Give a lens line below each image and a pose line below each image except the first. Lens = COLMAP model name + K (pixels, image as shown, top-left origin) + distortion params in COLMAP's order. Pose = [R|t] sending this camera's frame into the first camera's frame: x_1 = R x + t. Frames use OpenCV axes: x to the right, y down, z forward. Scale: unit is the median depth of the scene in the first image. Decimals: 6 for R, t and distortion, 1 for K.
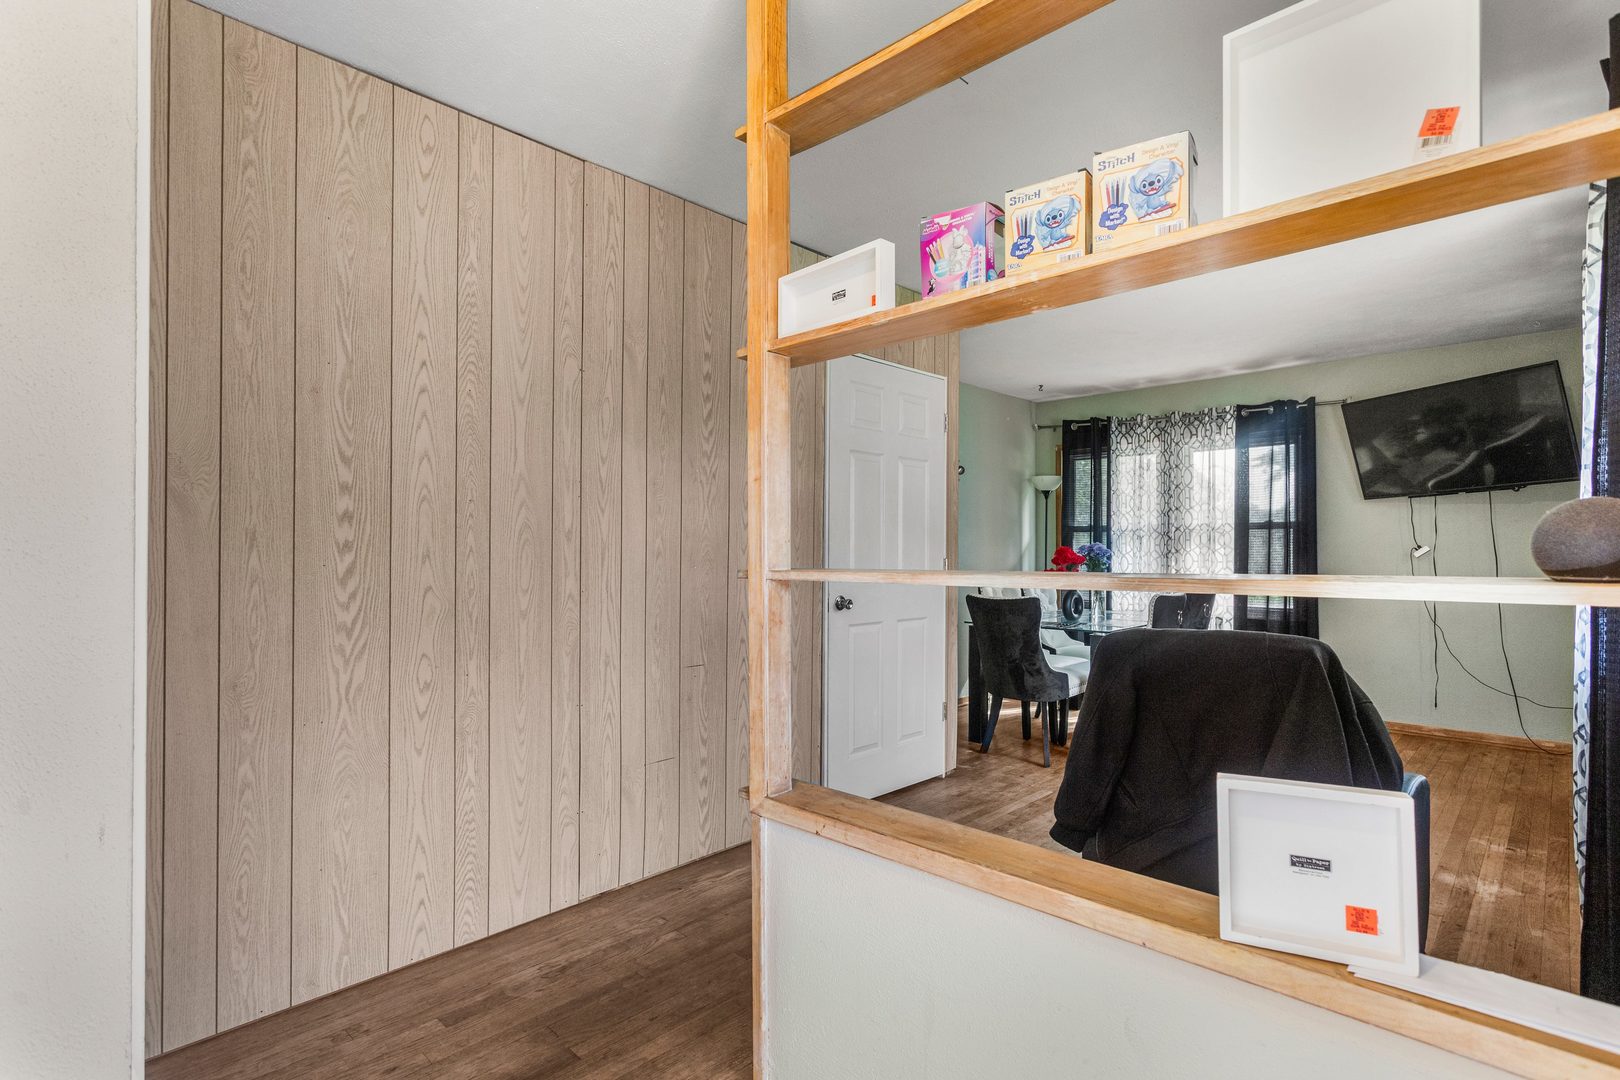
lens RADIAL K [[784.2, 0, 808.2], [0, 784.2, 533.6], [0, 0, 1]] dist [0.002278, 0.000522]
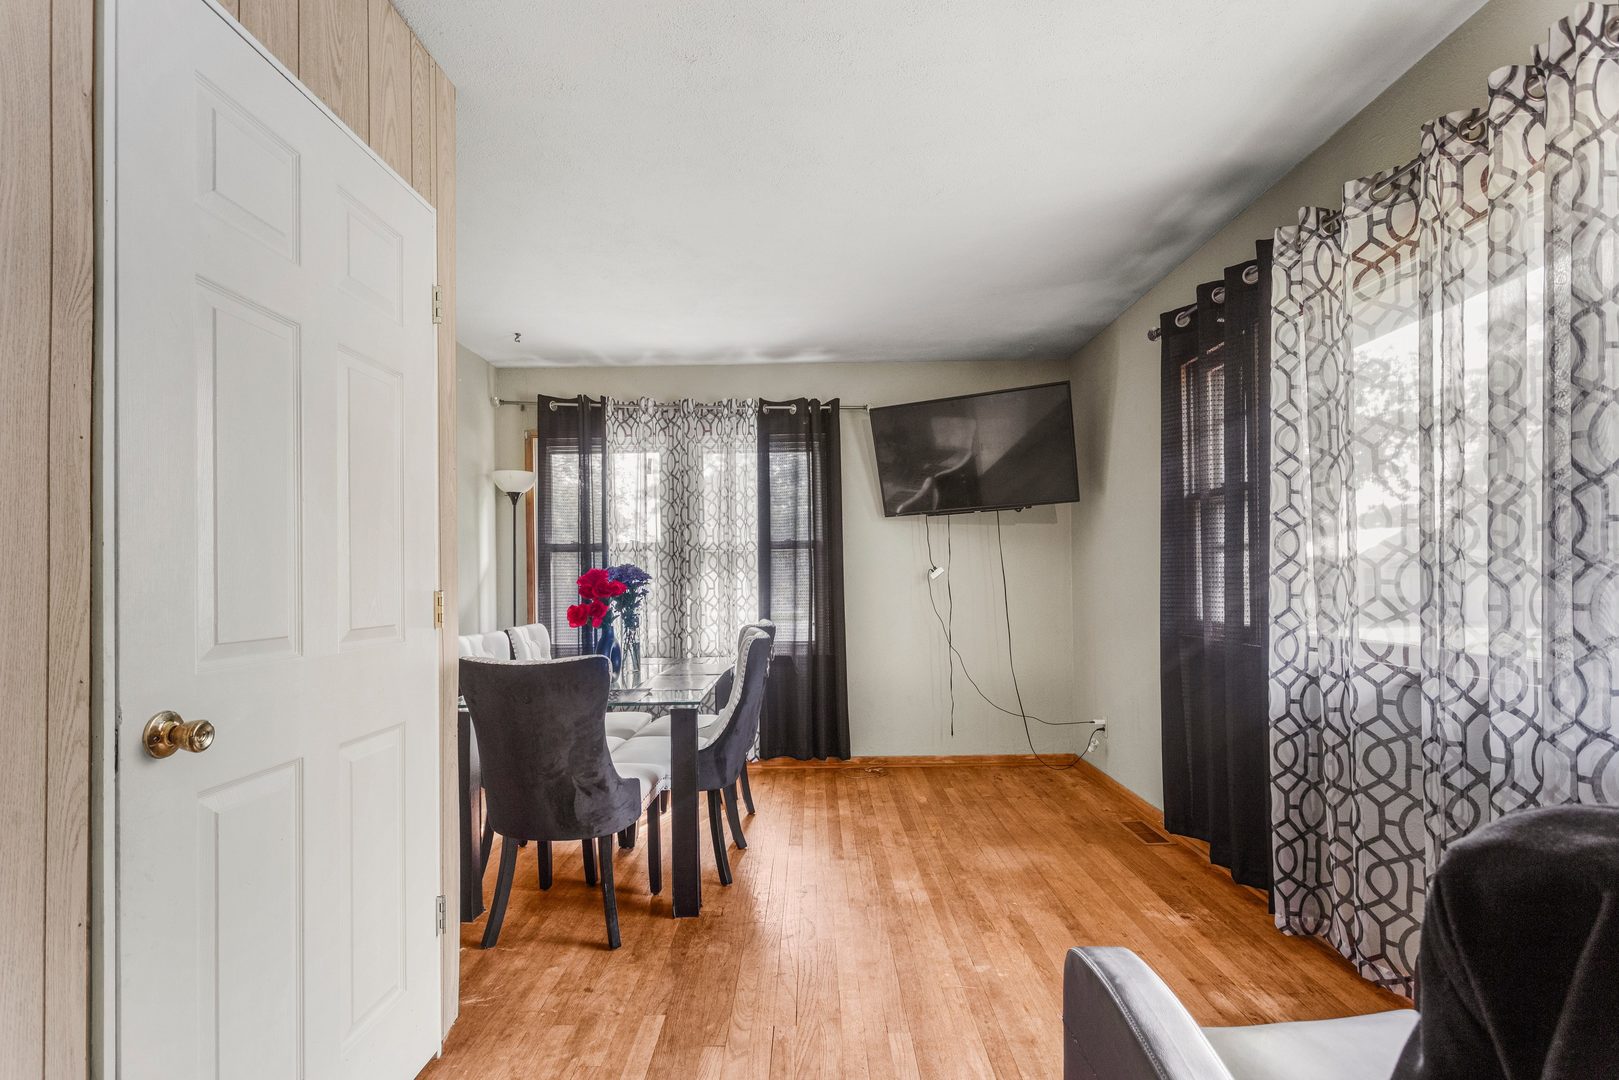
lens RADIAL K [[798.7, 0, 810.4], [0, 798.7, 571.3], [0, 0, 1]] dist [0.000338, 0.000244]
pose [[0.726238, -0.004863, 0.687426, 0.004948], [-0.000707, 0.999969, 0.007820, 0.011643], [-0.687443, -0.006165, 0.726212, 0.348886]]
